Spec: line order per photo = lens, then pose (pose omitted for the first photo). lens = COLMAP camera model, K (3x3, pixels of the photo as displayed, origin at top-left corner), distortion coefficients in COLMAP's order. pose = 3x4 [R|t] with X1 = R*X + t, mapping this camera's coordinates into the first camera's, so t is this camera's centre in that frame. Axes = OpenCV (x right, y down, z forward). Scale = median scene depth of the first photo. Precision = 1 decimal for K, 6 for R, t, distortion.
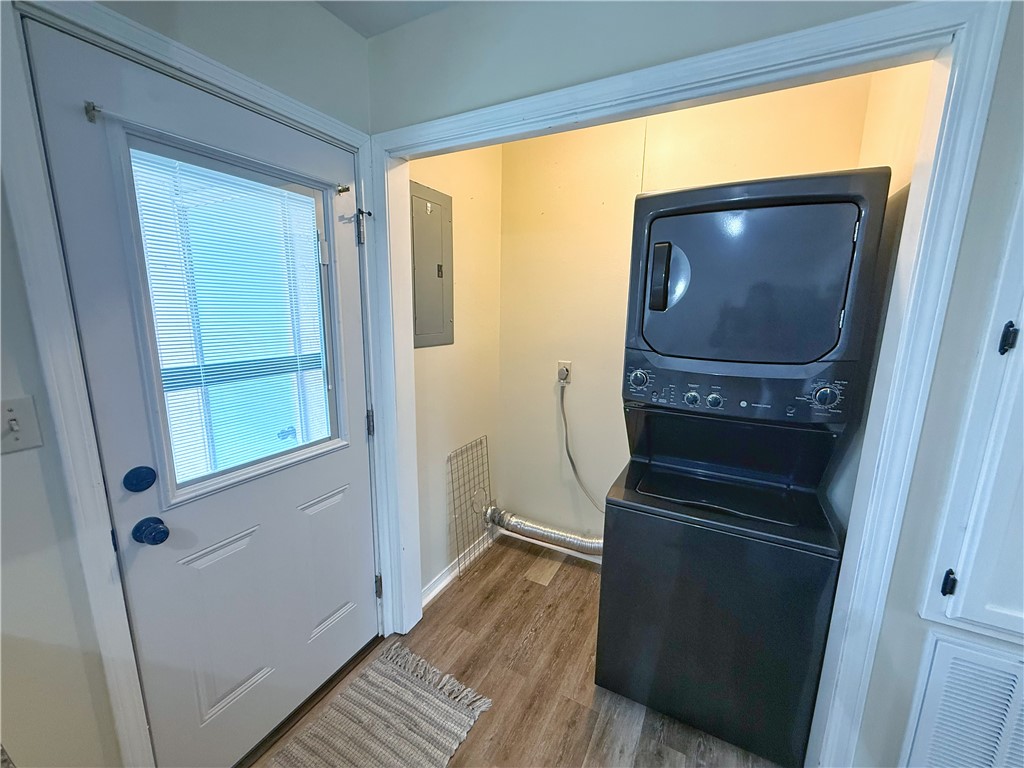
lens RADIAL K [[408.8, 0, 511.8], [0, 408.8, 383.0], [0, 0, 1]] dist [-0.000962, 0.000373]
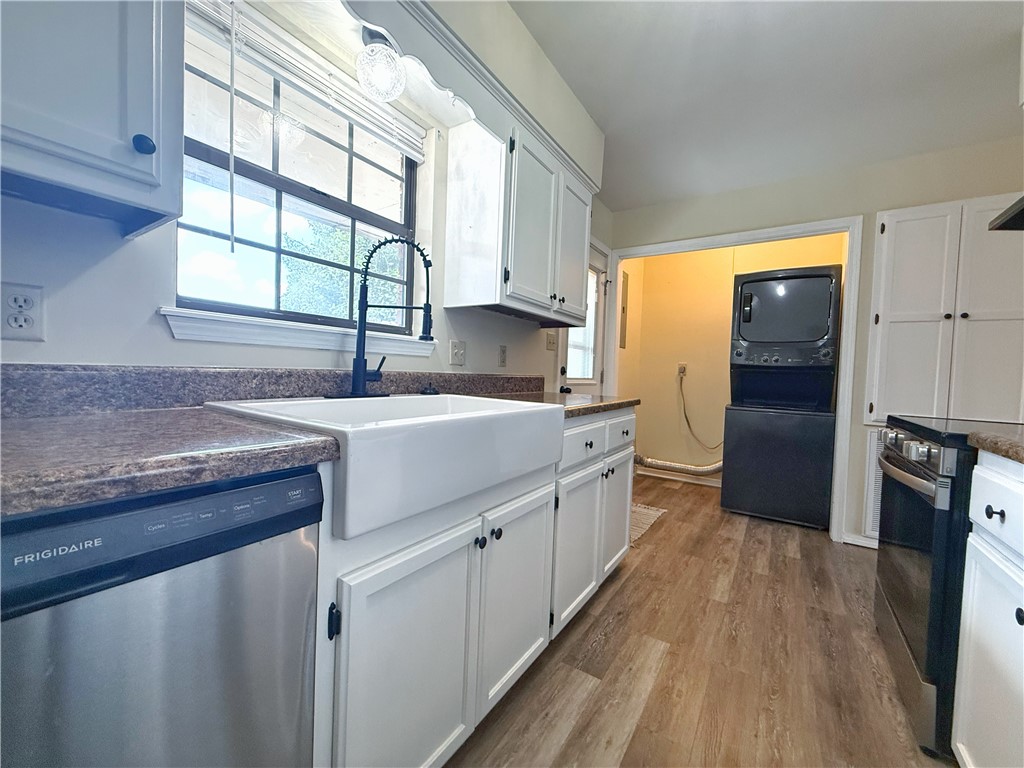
lens RADIAL K [[408.8, 0, 512.2], [0, 408.8, 385.9], [0, 0, 1]] dist [-0.000962, 0.000373]
pose [[0.995097, 0.022108, -0.096402, -0.670275], [-0.036576, 0.987856, -0.151005, 0.529188], [0.091892, 0.153791, 0.983821, -1.217954]]
